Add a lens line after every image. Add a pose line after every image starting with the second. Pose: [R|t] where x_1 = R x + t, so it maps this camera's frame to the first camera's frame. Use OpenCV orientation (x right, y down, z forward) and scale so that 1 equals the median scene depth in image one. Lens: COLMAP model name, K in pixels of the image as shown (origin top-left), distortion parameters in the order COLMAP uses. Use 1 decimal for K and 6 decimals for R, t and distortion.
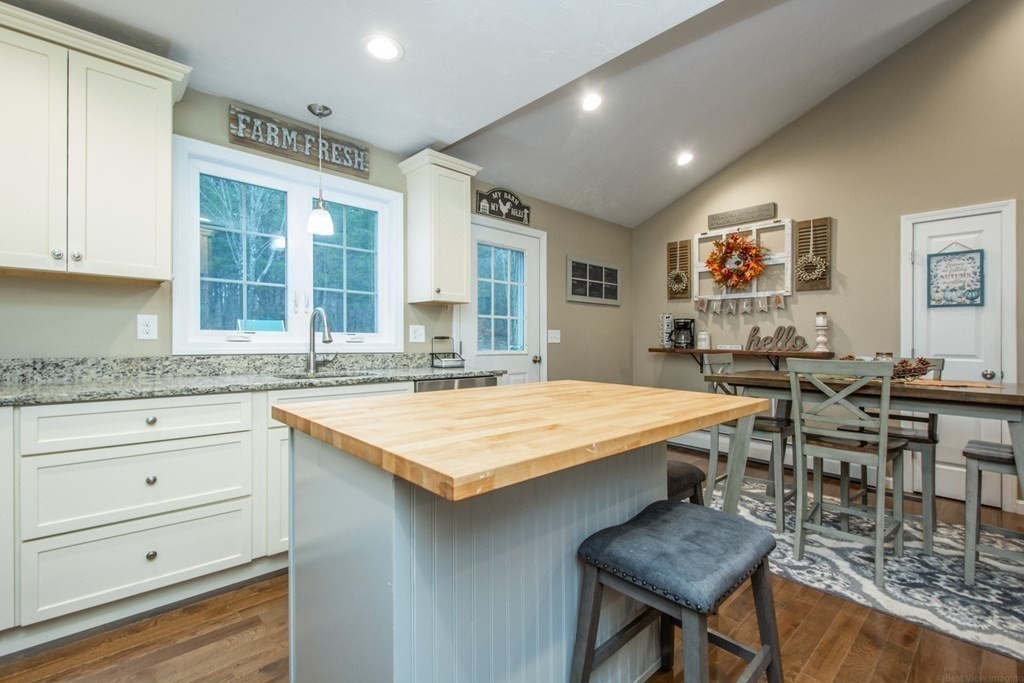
lens RADIAL K [[462.5, 0, 513.7], [0, 462.5, 338.3], [0, 0, 1]] dist [0.001414, 0.000119]
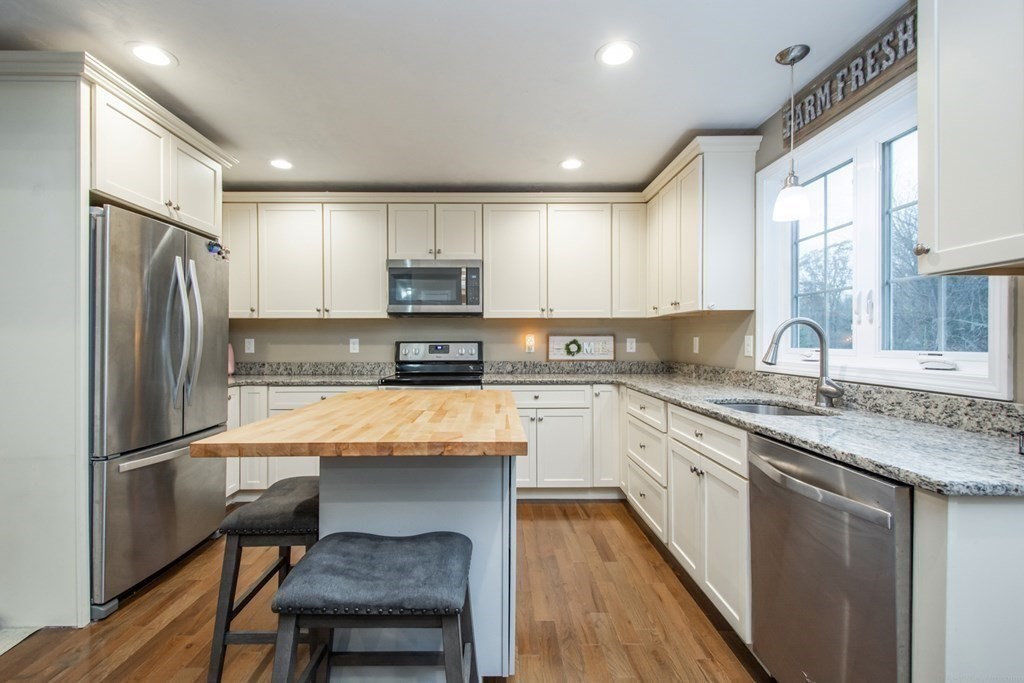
lens RADIAL K [[462.5, 0, 509.3], [0, 462.5, 344.8], [0, 0, 1]] dist [0.001414, 0.000119]
pose [[-0.666604, -0.006529, -0.745383, 0.431655], [-0.007704, 0.999969, -0.001870, -0.016539], [0.745372, 0.004496, -0.666634, 1.128722]]
